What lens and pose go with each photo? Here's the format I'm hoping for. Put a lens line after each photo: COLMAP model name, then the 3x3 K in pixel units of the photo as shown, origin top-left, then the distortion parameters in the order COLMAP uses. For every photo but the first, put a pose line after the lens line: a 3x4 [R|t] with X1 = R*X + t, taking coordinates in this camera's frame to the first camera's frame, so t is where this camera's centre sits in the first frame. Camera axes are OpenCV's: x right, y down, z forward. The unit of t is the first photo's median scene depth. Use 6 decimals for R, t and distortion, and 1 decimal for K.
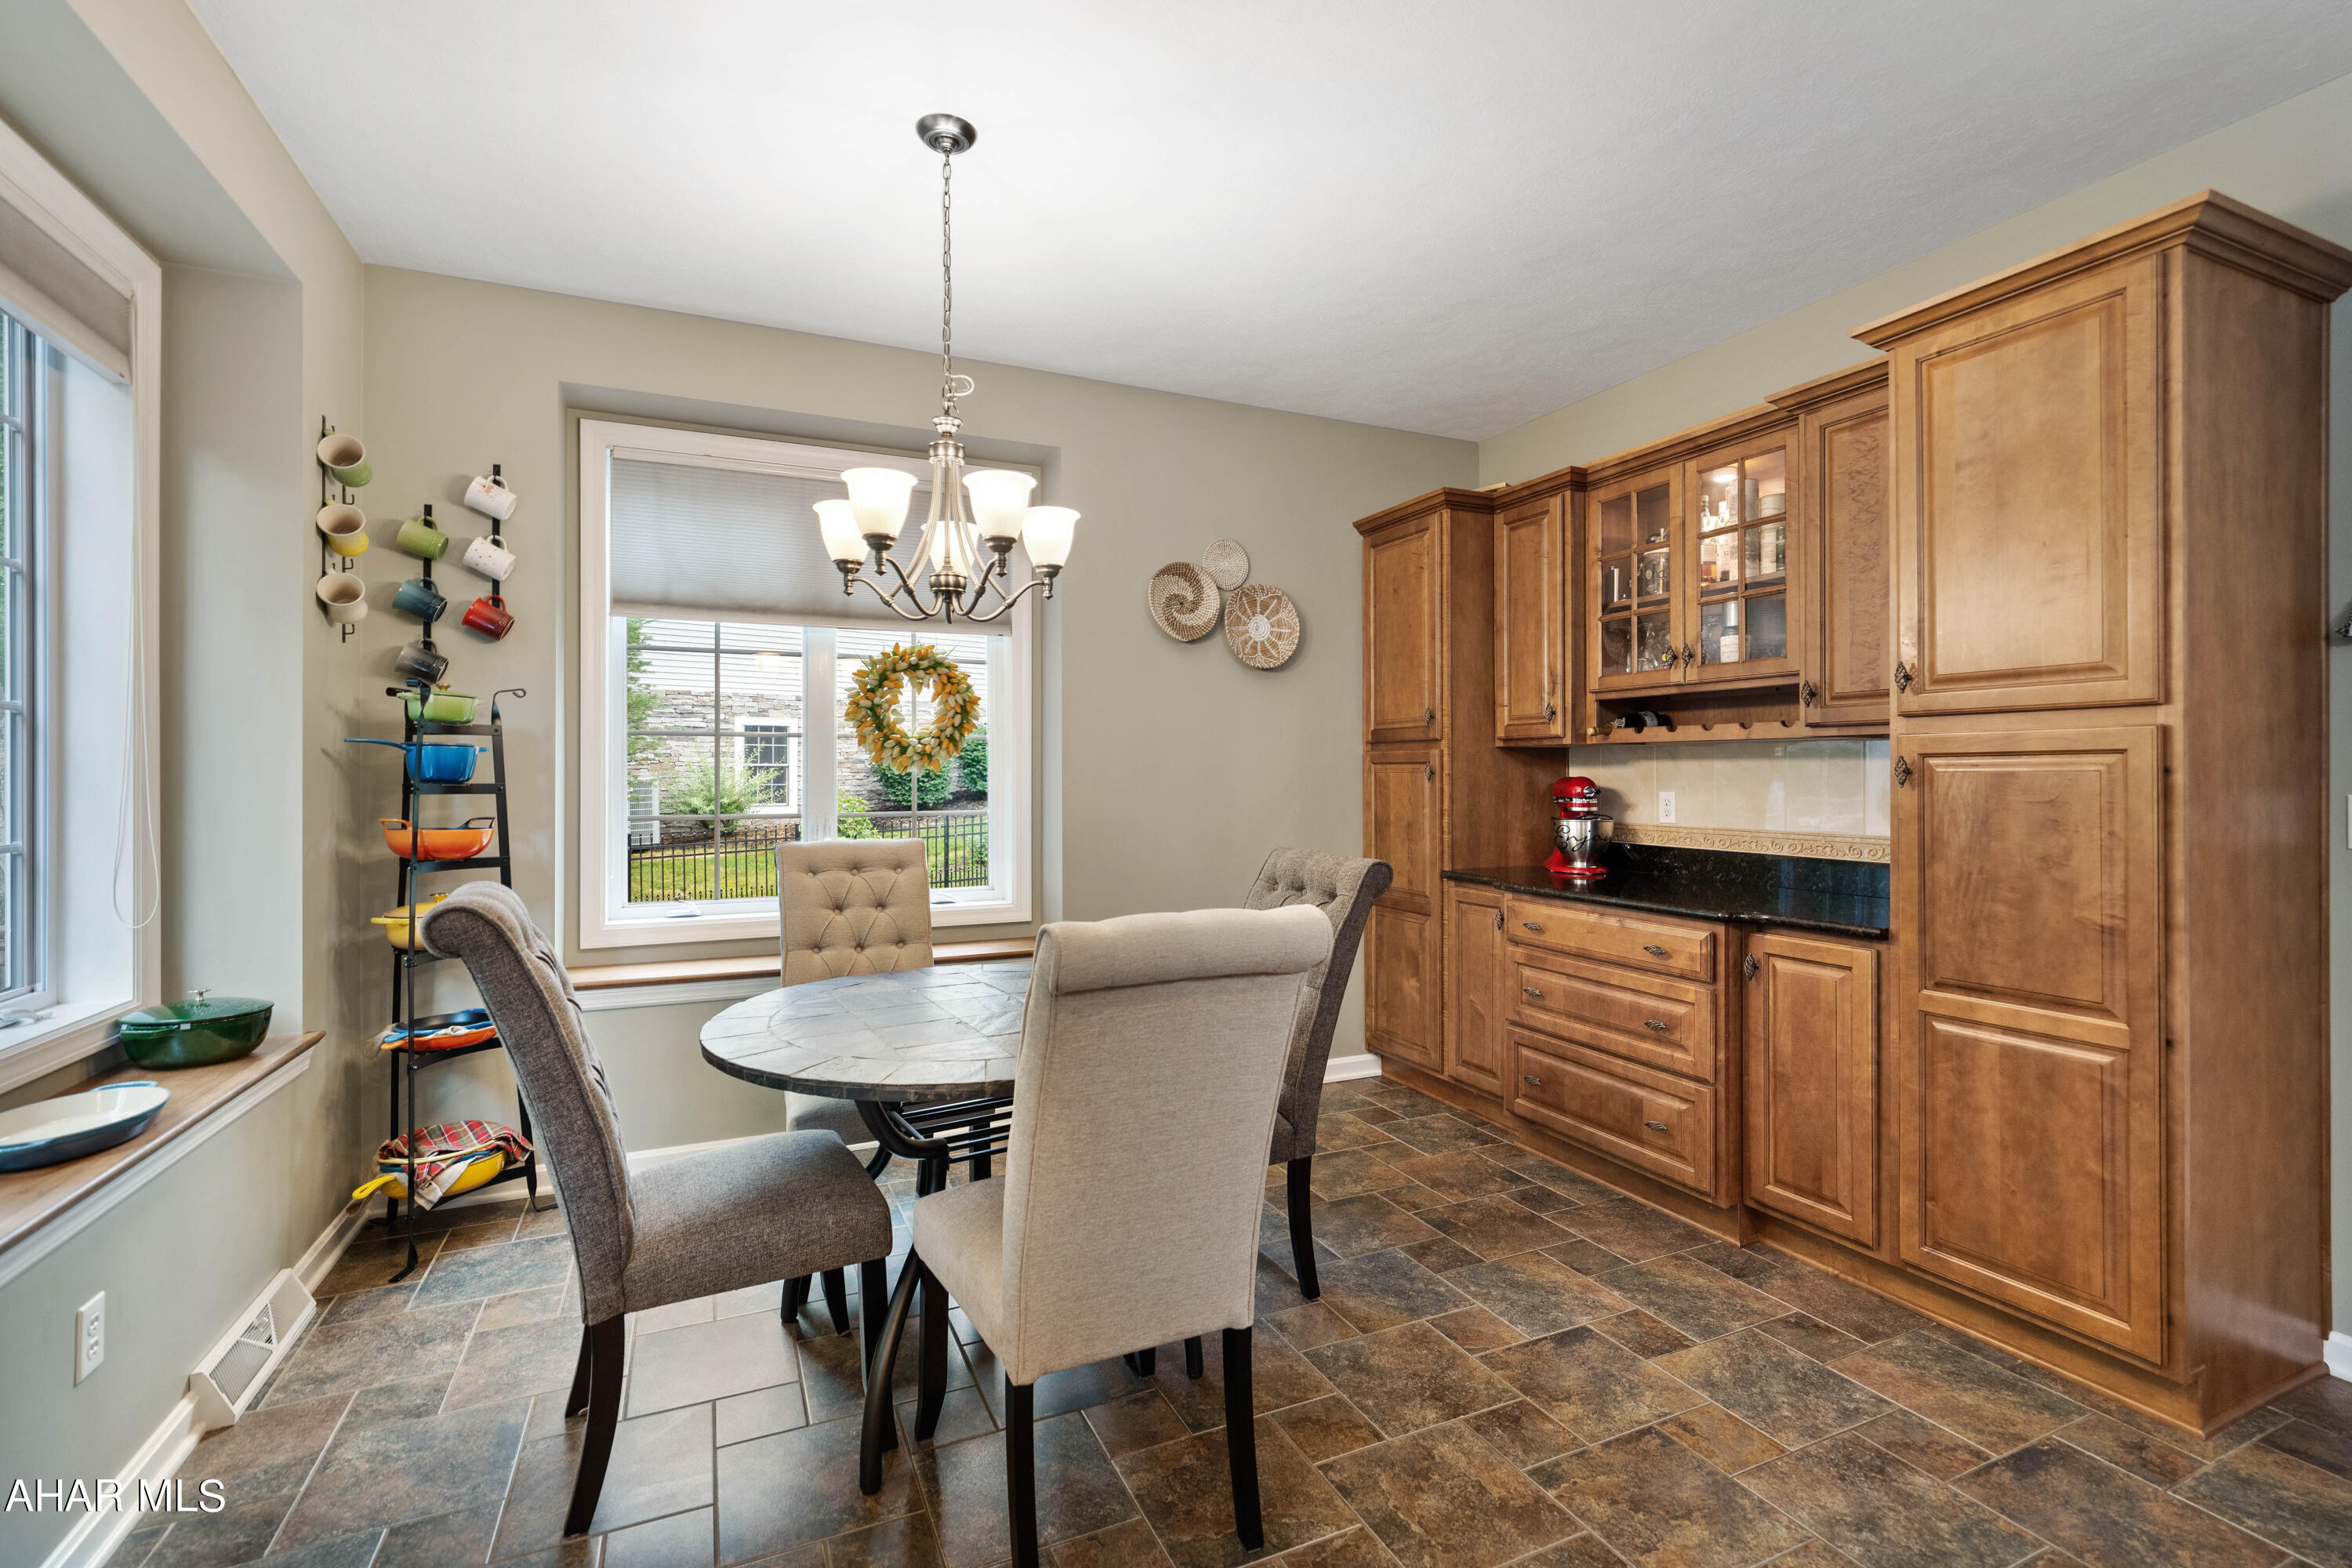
lens RADIAL K [[1046.3, 0, 1173.5], [0, 1046.3, 767.2], [0, 0, 1]] dist [-0.007959, 0.005123]
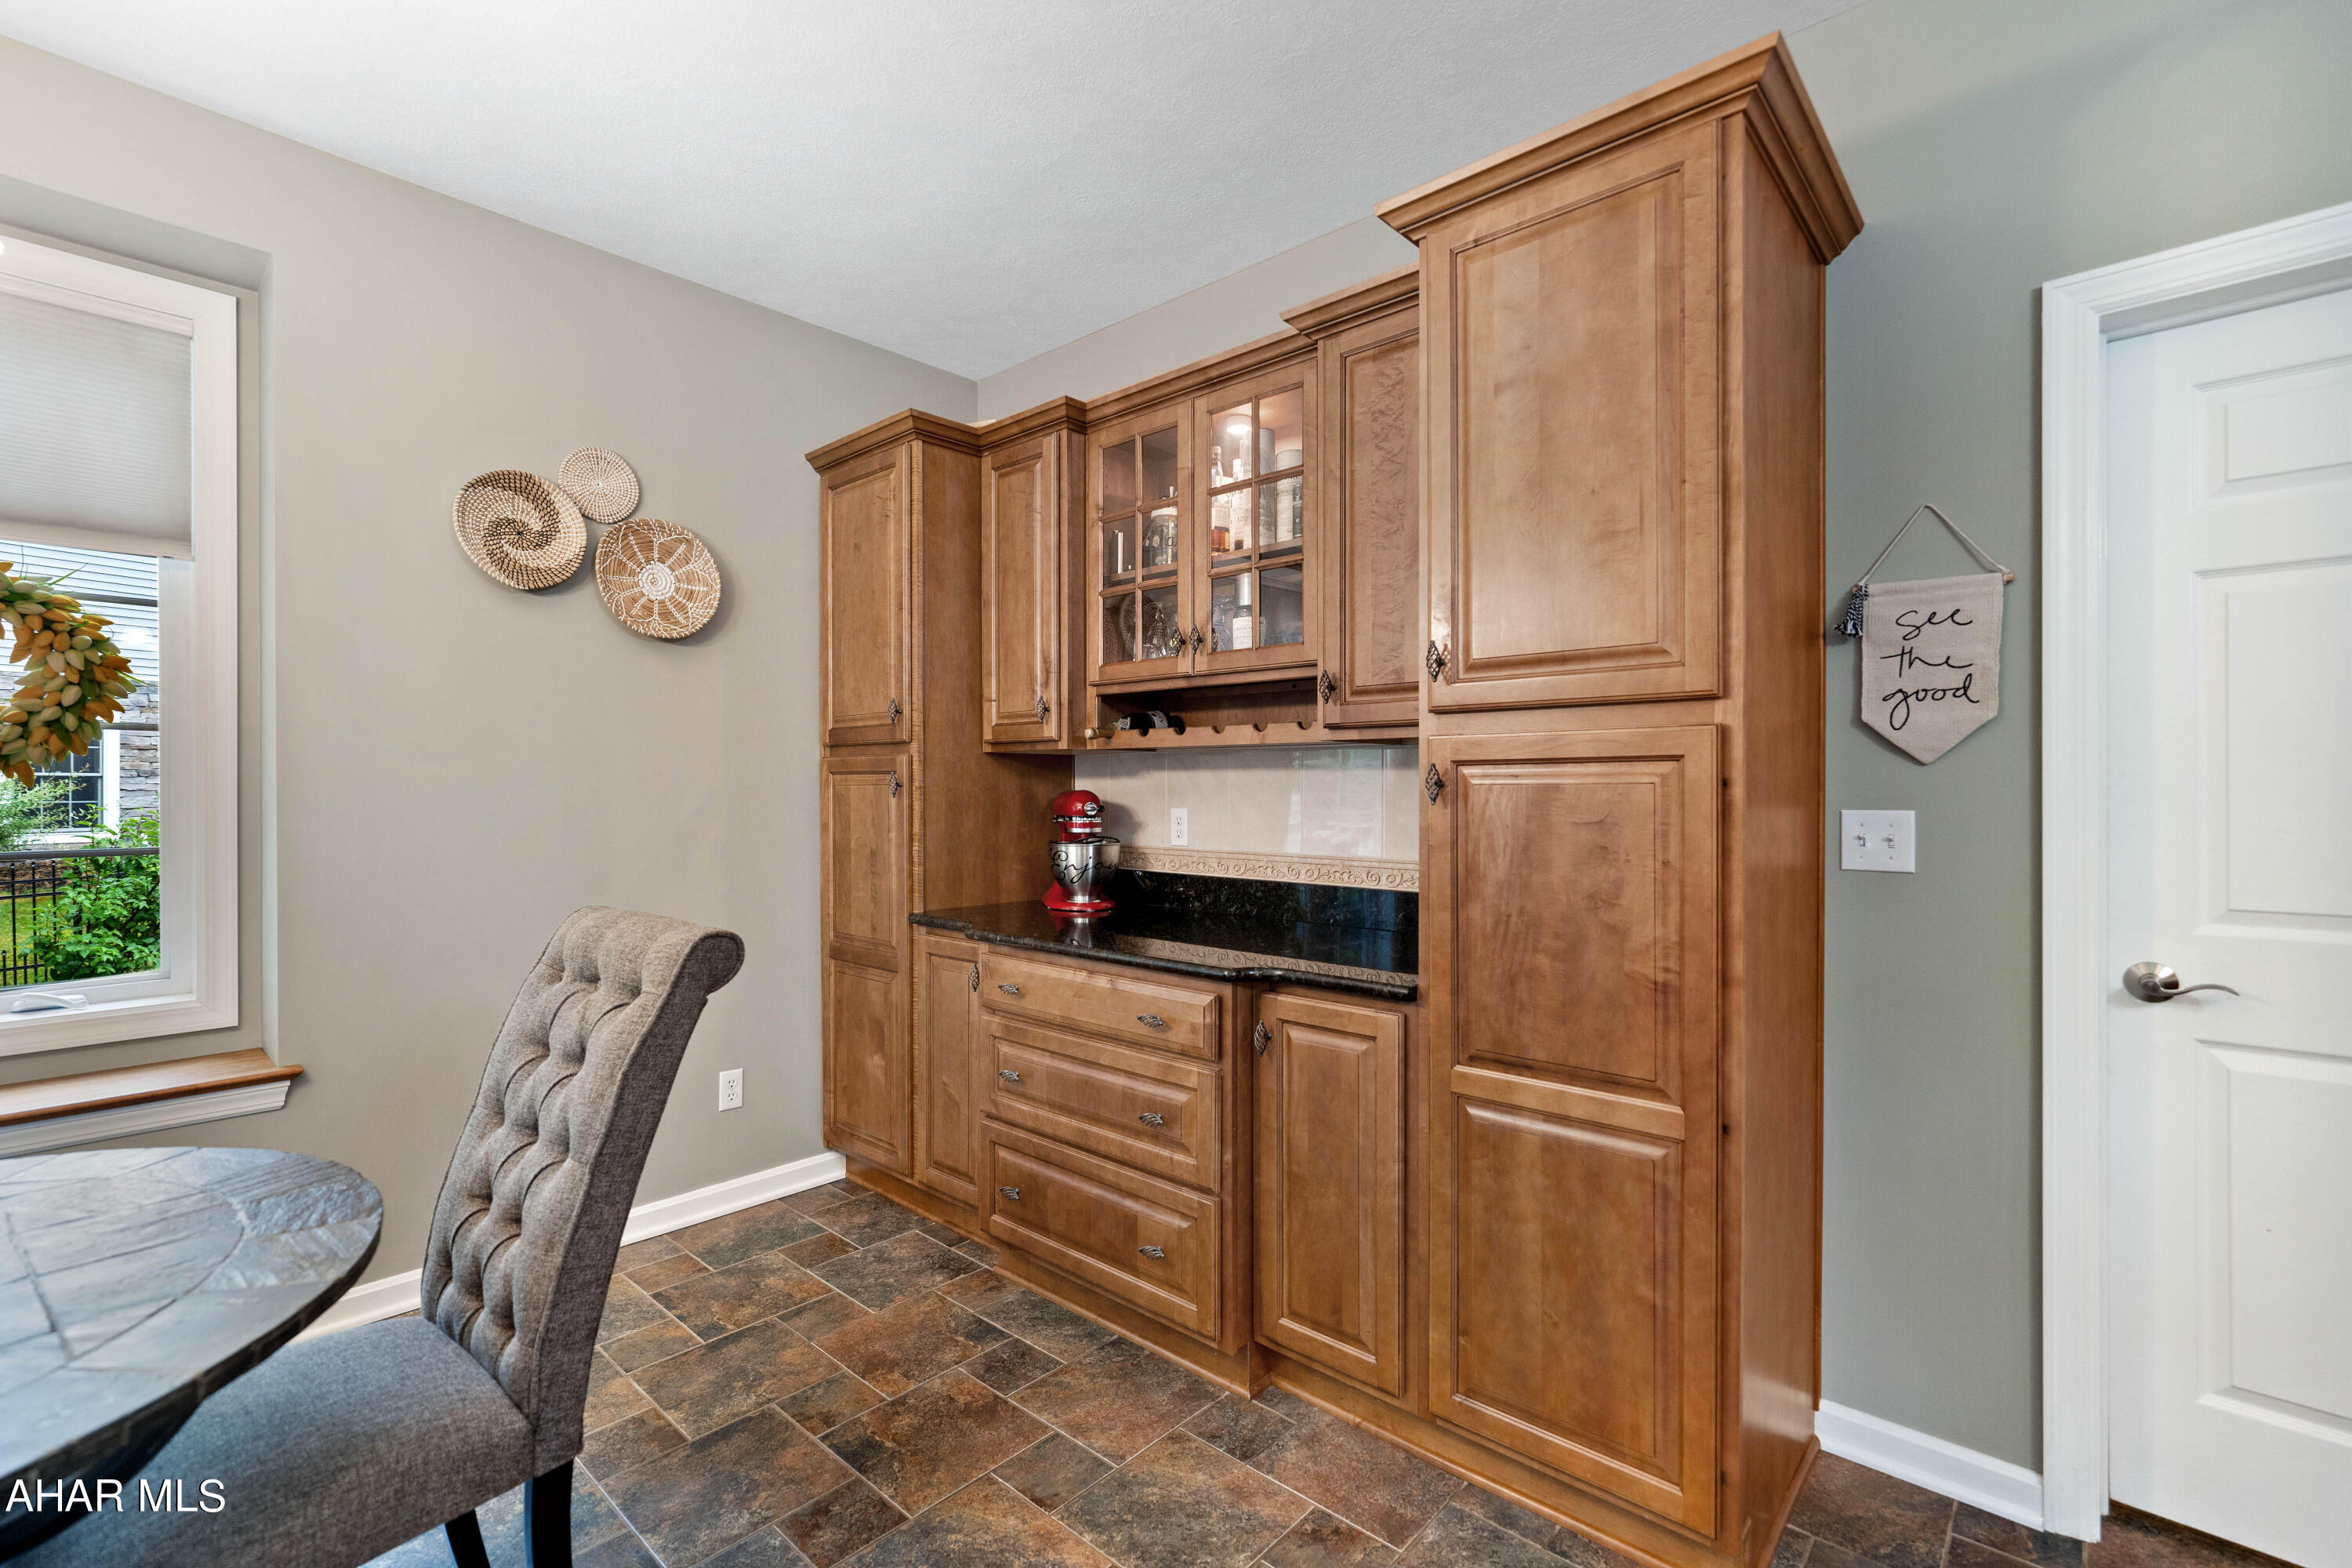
lens RADIAL K [[1046.3, 0, 1174.3], [0, 1046.3, 781.9], [0, 0, 1]] dist [-0.007959, 0.005123]
pose [[0.918818, 0.001202, 0.394681, 0.177743], [-0.001965, 0.999997, 0.001528, 0.001573], [-0.394678, -0.002180, 0.918817, 0.299388]]
